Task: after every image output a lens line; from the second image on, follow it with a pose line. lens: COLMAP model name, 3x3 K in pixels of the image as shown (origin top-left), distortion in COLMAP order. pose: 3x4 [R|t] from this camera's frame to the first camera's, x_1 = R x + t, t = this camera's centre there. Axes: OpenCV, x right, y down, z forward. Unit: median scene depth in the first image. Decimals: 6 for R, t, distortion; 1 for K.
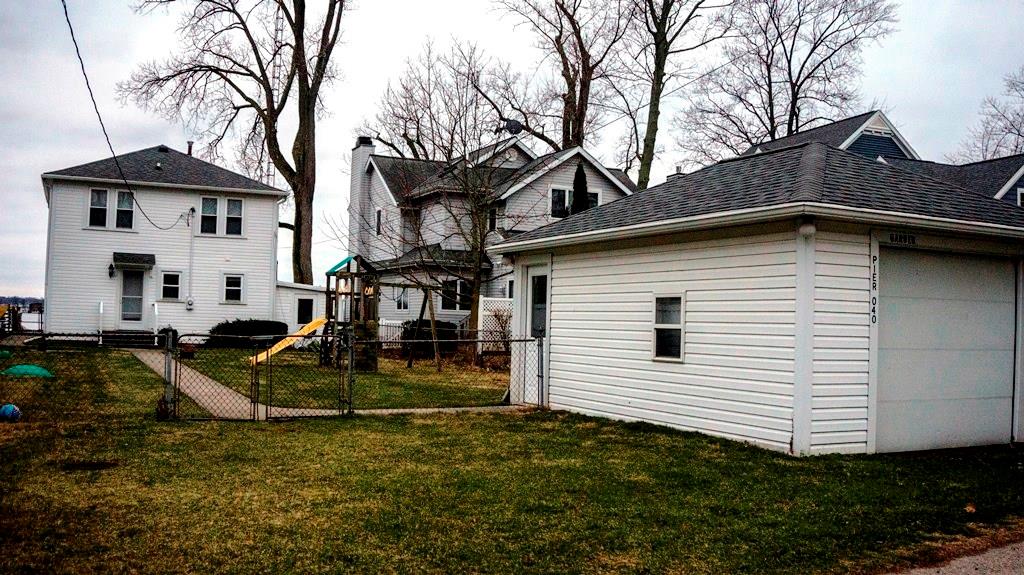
lens RADIAL K [[992.0, 0, 512.0], [0, 992.0, 287.5], [0, 0, 1]] dist [-0.154124, 0.003300]
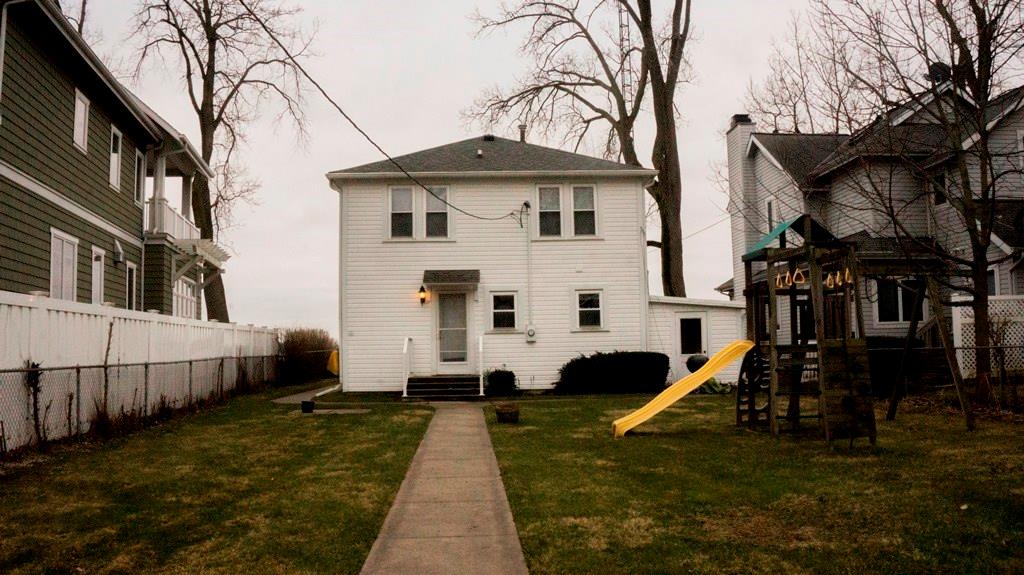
lens RADIAL K [[842.4, 0, 512.0], [0, 842.4, 287.5], [0, 0, 1]] dist [-0.220010, 0.003932]
pose [[0.923278, -0.075211, -0.376698, -0.101066], [0.059140, 0.996784, -0.054066, 0.014201], [0.379553, 0.027640, 0.924757, 0.397496]]
